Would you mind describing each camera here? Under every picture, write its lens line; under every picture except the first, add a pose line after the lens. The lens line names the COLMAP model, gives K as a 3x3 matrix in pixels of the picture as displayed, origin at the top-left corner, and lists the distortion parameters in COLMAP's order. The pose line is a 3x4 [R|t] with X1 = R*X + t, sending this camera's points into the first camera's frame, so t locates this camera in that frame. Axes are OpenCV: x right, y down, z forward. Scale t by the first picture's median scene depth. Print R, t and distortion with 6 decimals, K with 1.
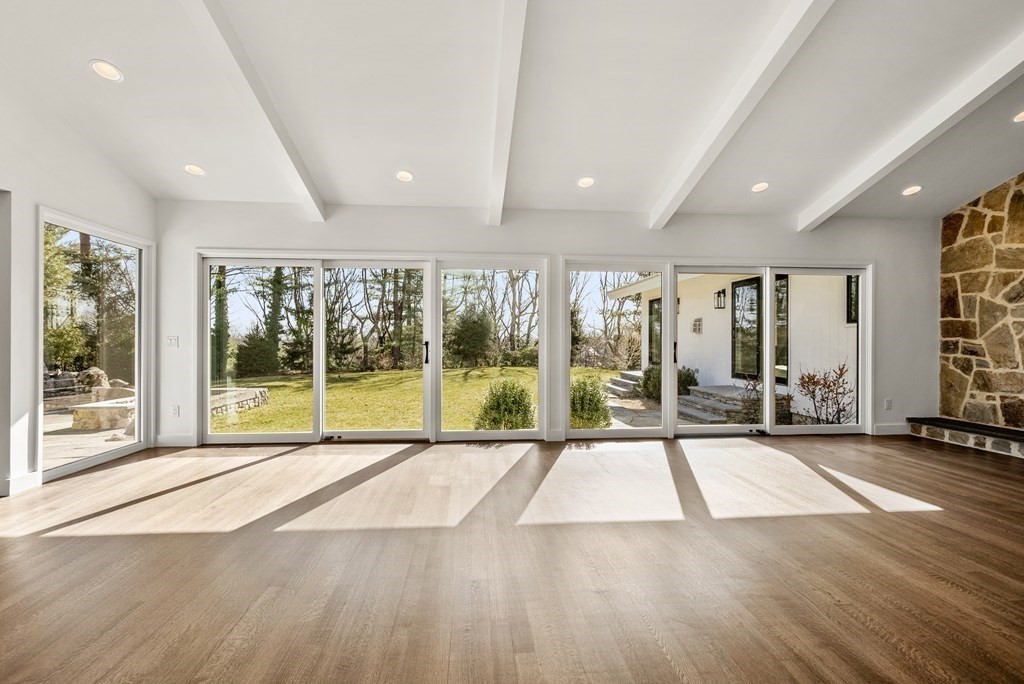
lens RADIAL K [[467.6, 0, 509.9], [0, 467.6, 342.9], [0, 0, 1]] dist [-0.006115, 0.002051]
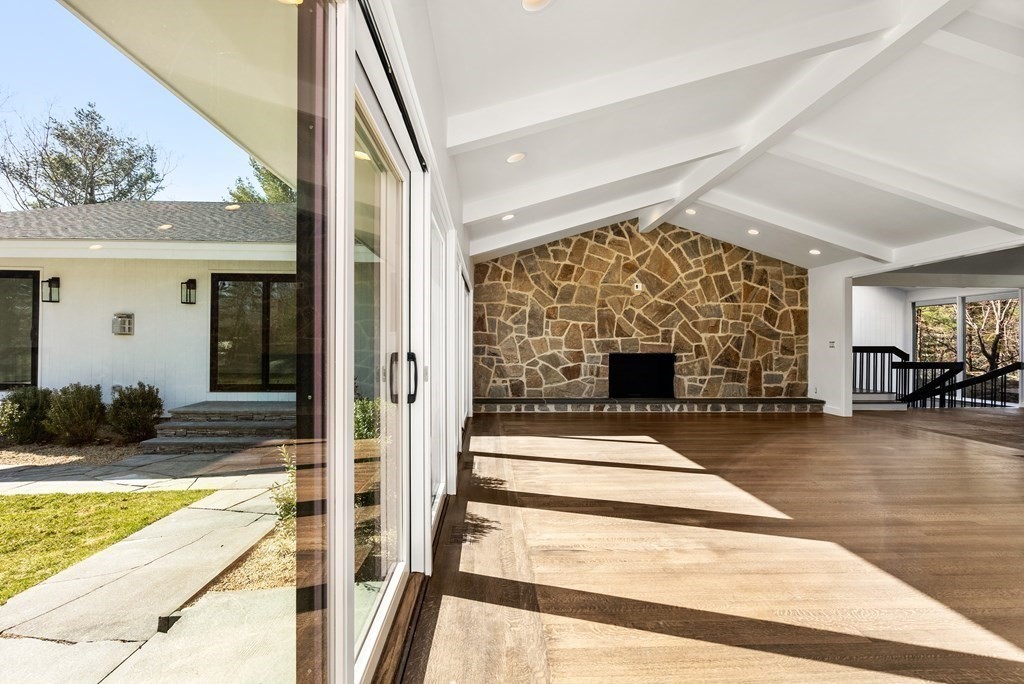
lens RADIAL K [[467.6, 0, 509.9], [0, 467.6, 342.9], [0, 0, 1]] dist [-0.006115, 0.002051]
pose [[0.042550, 0.005820, 0.999077, -0.597097], [0.000650, 0.999983, -0.005853, -0.008228], [-0.999094, 0.000899, 0.042546, 0.879587]]
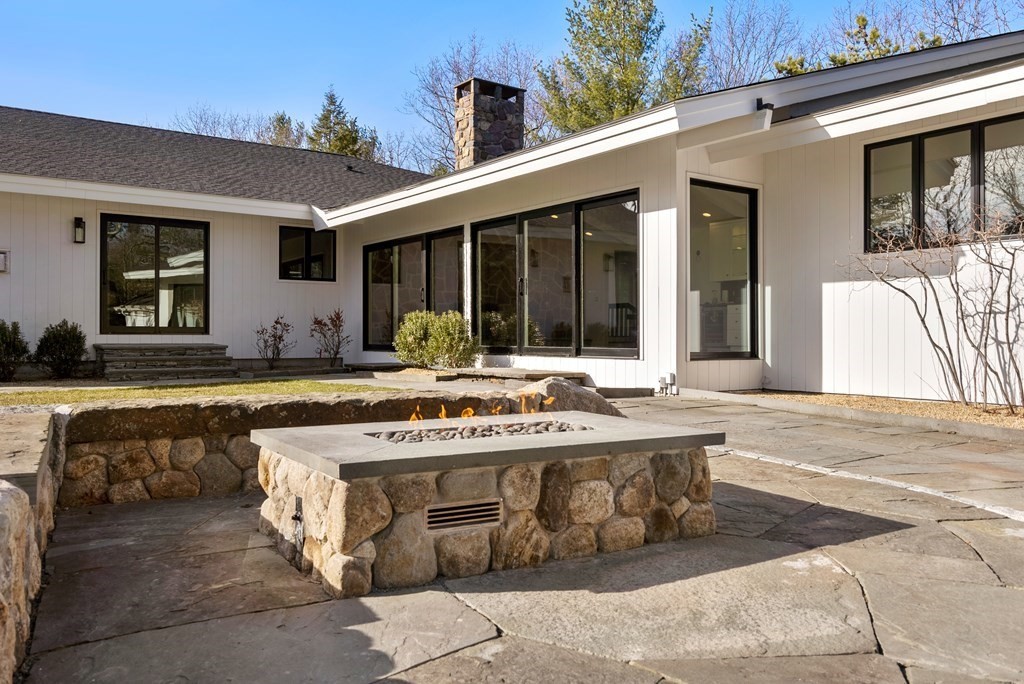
lens RADIAL K [[806.0, 0, 512.1], [0, 806.0, 335.5], [0, 0, 1]] dist [0.008687, 0.004279]
pose [[-0.507399, 0.002573, 0.861707, -2.052571], [0.005272, 0.999986, 0.000118, 0.156834], [-0.861695, 0.004603, -0.507406, 2.132197]]
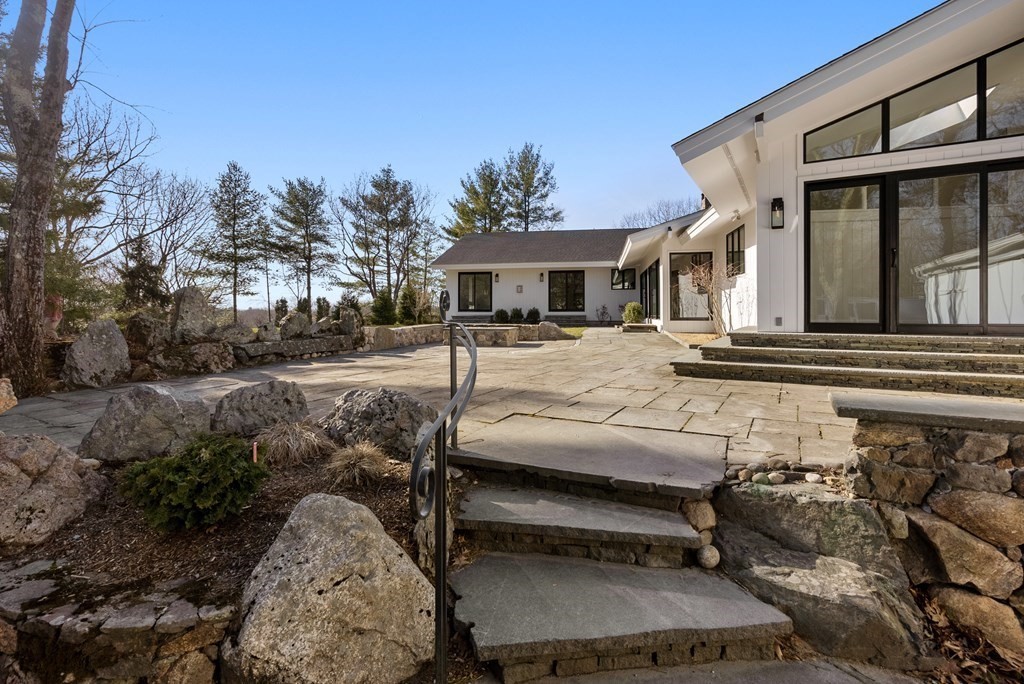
lens RADIAL K [[486.9, 0, 515.0], [0, 486.9, 314.6], [0, 0, 1]] dist [-0.001642, 0.000290]
pose [[0.256950, -0.002917, 0.966420, -3.735338], [0.009357, 0.999956, 0.000530, 0.168678], [-0.966379, 0.008906, 0.256966, 1.048959]]
